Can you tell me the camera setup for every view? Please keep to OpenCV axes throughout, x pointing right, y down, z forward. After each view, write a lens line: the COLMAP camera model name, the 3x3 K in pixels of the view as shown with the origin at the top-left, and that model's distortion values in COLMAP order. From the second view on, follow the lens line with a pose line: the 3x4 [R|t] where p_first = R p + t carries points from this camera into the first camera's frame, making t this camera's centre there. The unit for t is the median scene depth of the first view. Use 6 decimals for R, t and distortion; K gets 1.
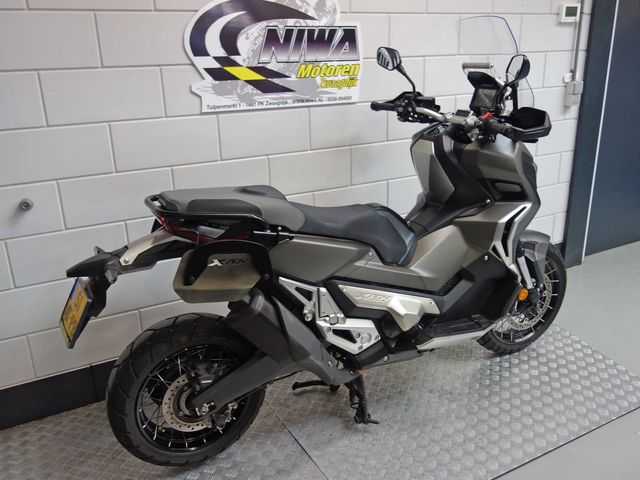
lens RADIAL K [[566.4, 0, 319.8], [0, 566.4, 241.2], [0, 0, 1]] dist [0.006538, -0.015967]
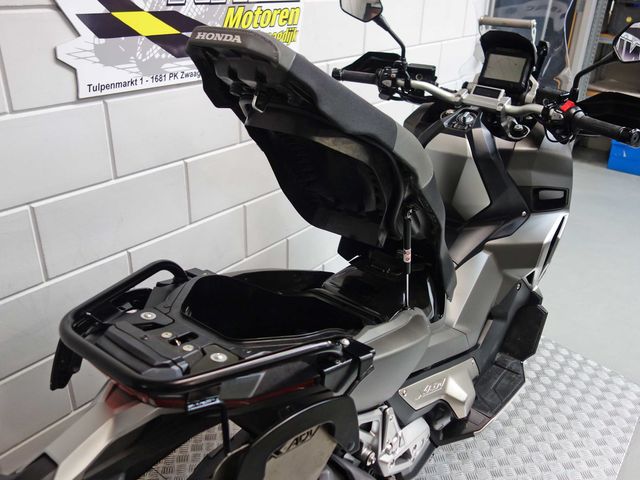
lens RADIAL K [[566.4, 0, 317.7], [0, 566.4, 240.8], [0, 0, 1]] dist [0.006538, -0.015967]
pose [[0.913967, -0.127362, 0.385282, -0.222196], [0.077488, 0.986774, 0.142381, -0.150452], [-0.398321, -0.100277, 0.911749, 0.398127]]
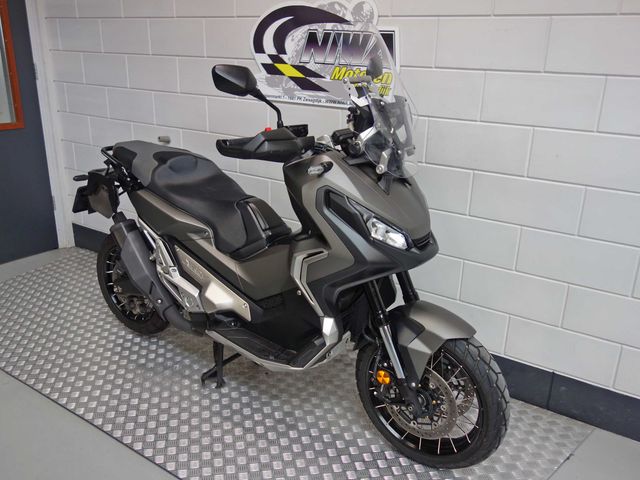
lens RADIAL K [[566.4, 0, 321.4], [0, 566.4, 240.3], [0, 0, 1]] dist [0.006538, -0.015967]
pose [[0.458092, 0.316087, -0.830807, 0.963827], [-0.329475, 0.928446, 0.171568, -0.194961], [0.825589, 0.195136, 0.529456, 0.512955]]
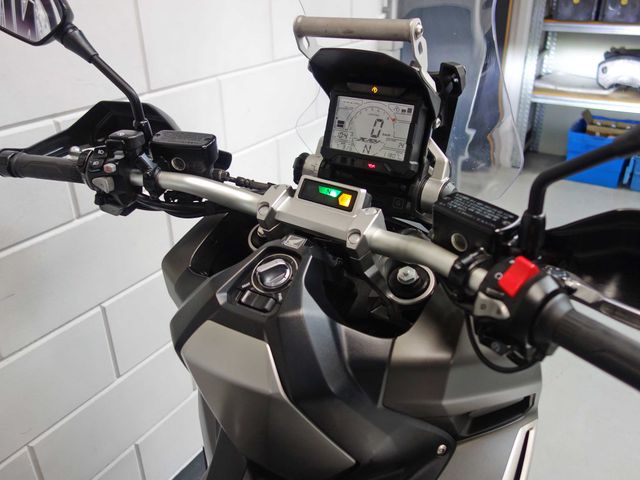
lens RADIAL K [[566.4, 0, 319.5], [0, 566.4, 240.2], [0, 0, 1]] dist [0.006538, -0.015967]
pose [[0.869585, -0.208146, 0.447769, 0.102995], [0.153795, 0.975876, 0.154961, -0.234547], [-0.469222, -0.065887, 0.880619, 0.695212]]
